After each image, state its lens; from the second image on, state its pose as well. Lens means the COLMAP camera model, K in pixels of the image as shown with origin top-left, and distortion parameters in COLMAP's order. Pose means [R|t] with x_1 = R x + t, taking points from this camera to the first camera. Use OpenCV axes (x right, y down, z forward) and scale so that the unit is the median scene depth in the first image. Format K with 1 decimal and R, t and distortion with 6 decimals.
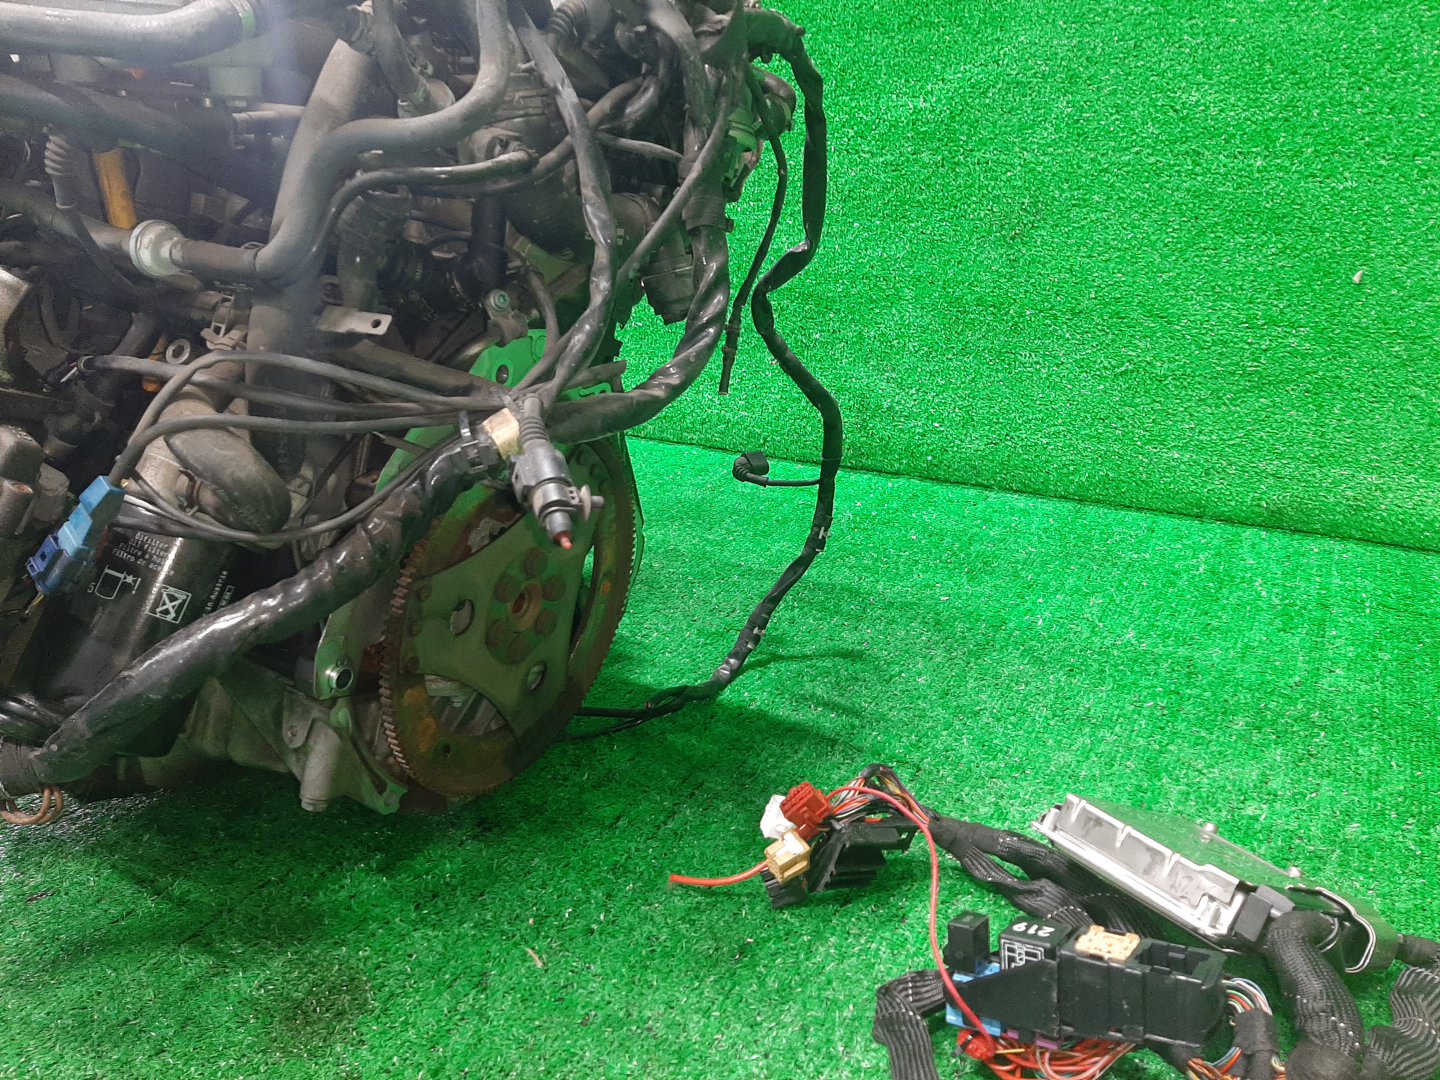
lens RADIAL K [[1113.4, 0, 720.0], [0, 1113.4, 540.0], [0, 0, 1]] dist [-0.003016, -0.034297]
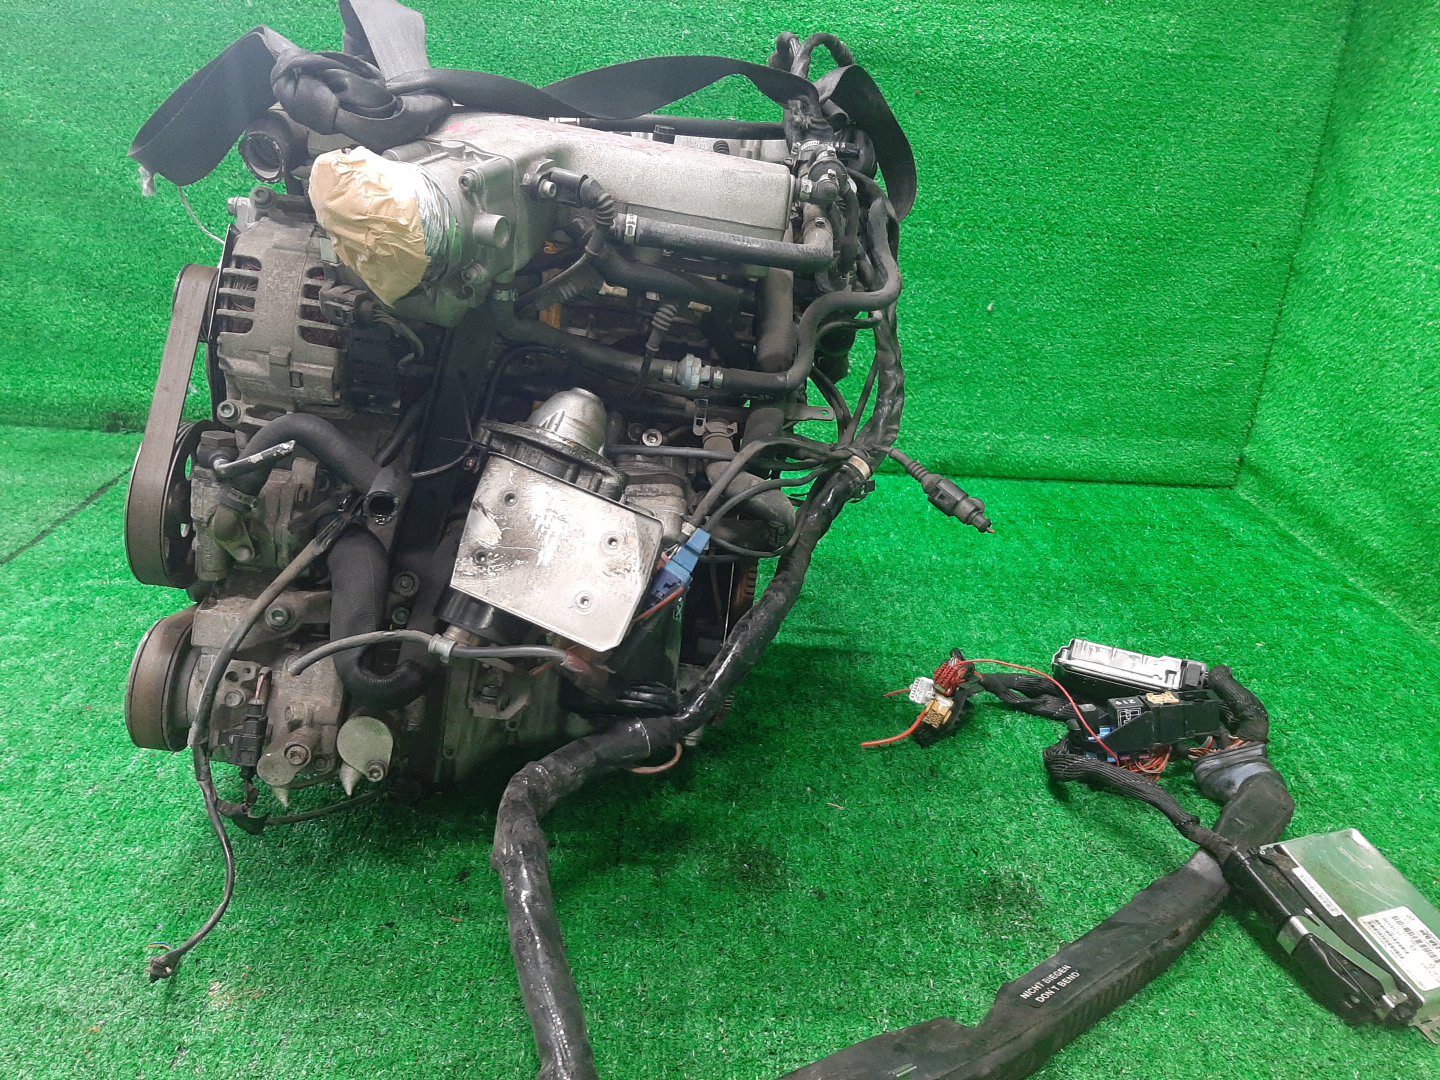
lens RADIAL K [[1113.4, 0, 720.0], [0, 1113.4, 540.0], [0, 0, 1]] dist [-0.003016, -0.034297]
pose [[0.858355, -0.131177, 0.496003, -0.541684], [0.113847, 0.991359, 0.065165, -0.060230], [-0.500265, 0.000534, 0.865872, -0.143233]]
